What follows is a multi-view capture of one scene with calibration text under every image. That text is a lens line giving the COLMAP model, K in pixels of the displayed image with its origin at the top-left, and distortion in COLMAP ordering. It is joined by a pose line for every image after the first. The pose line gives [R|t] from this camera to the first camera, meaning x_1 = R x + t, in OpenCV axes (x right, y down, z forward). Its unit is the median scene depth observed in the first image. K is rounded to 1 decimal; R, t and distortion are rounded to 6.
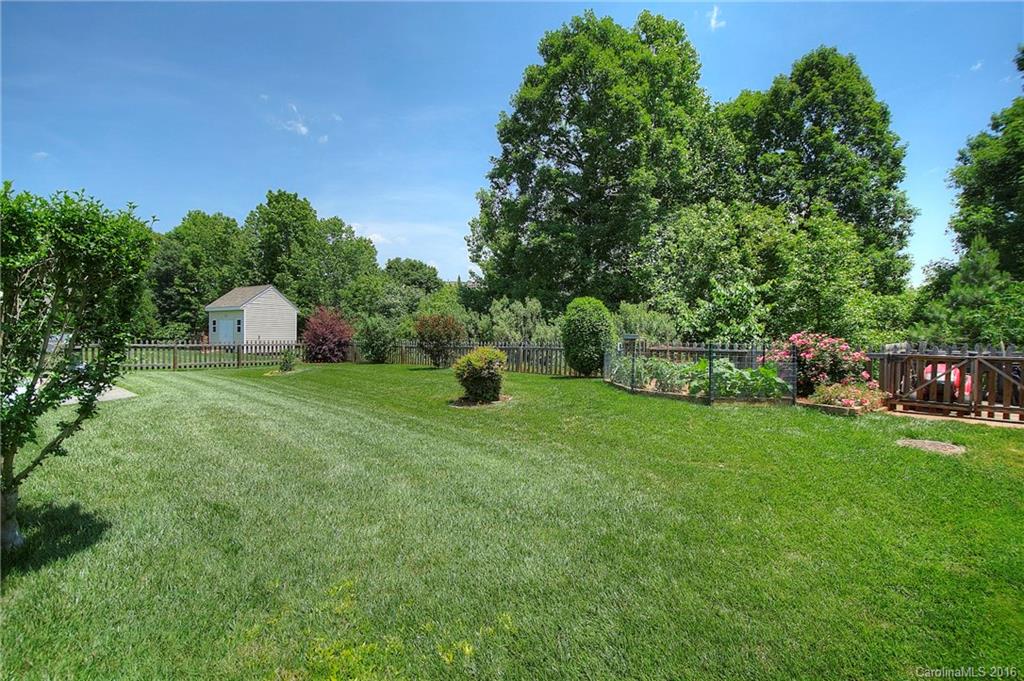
lens RADIAL K [[451.8, 0, 517.3], [0, 451.8, 338.5], [0, 0, 1]] dist [0.015625, -0.026993]
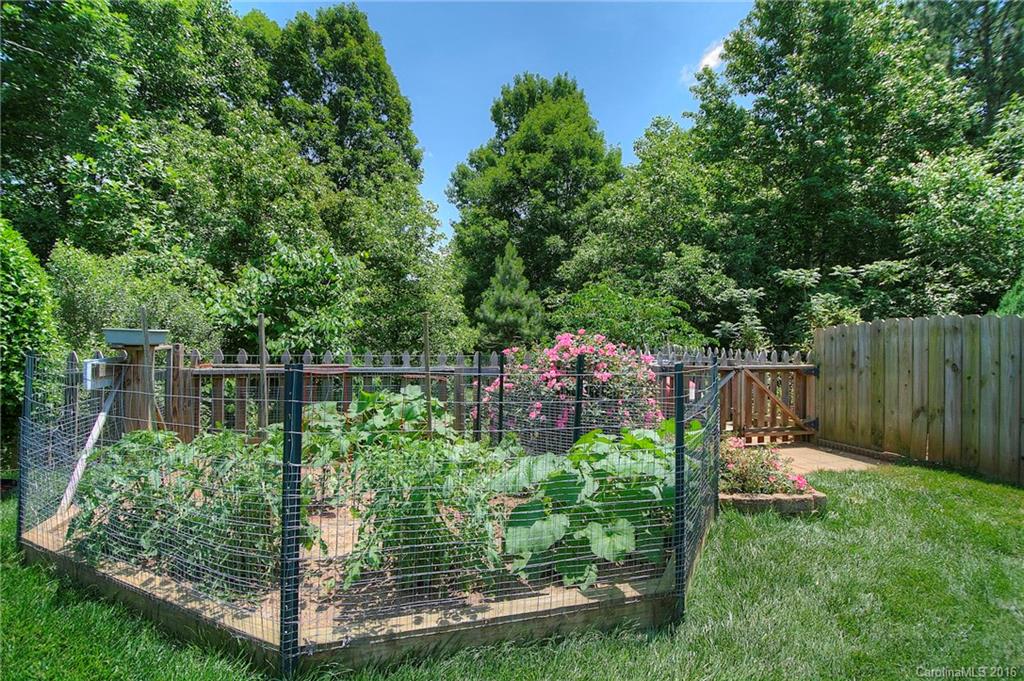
lens RADIAL K [[451.8, 0, 517.3], [0, 451.8, 338.5], [0, 0, 1]] dist [0.015625, -0.026993]
pose [[0.468490, 0.000925, 0.883468, 0.070795], [-0.005592, 0.999983, 0.001918, -0.002971], [-0.883451, -0.005839, 0.468487, 0.415858]]
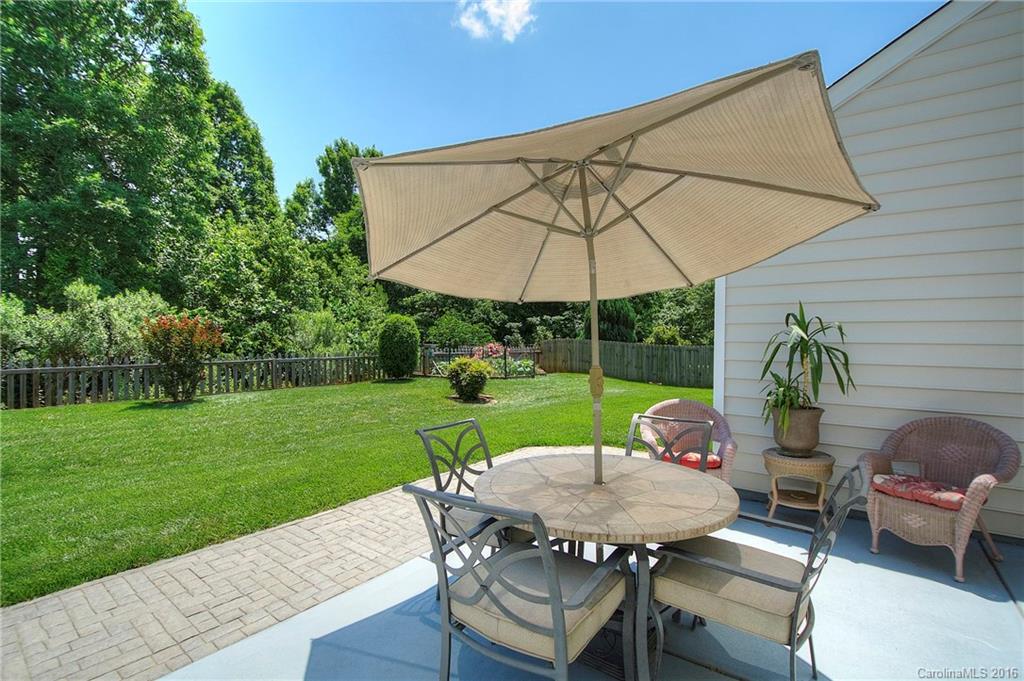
lens RADIAL K [[451.8, 0, 517.3], [0, 451.8, 338.5], [0, 0, 1]] dist [0.015625, -0.026993]
pose [[-0.076347, 0.005915, 0.997064, -0.664550], [0.002183, 0.999981, -0.005765, -0.007004], [-0.997079, 0.001736, -0.076359, 0.523786]]
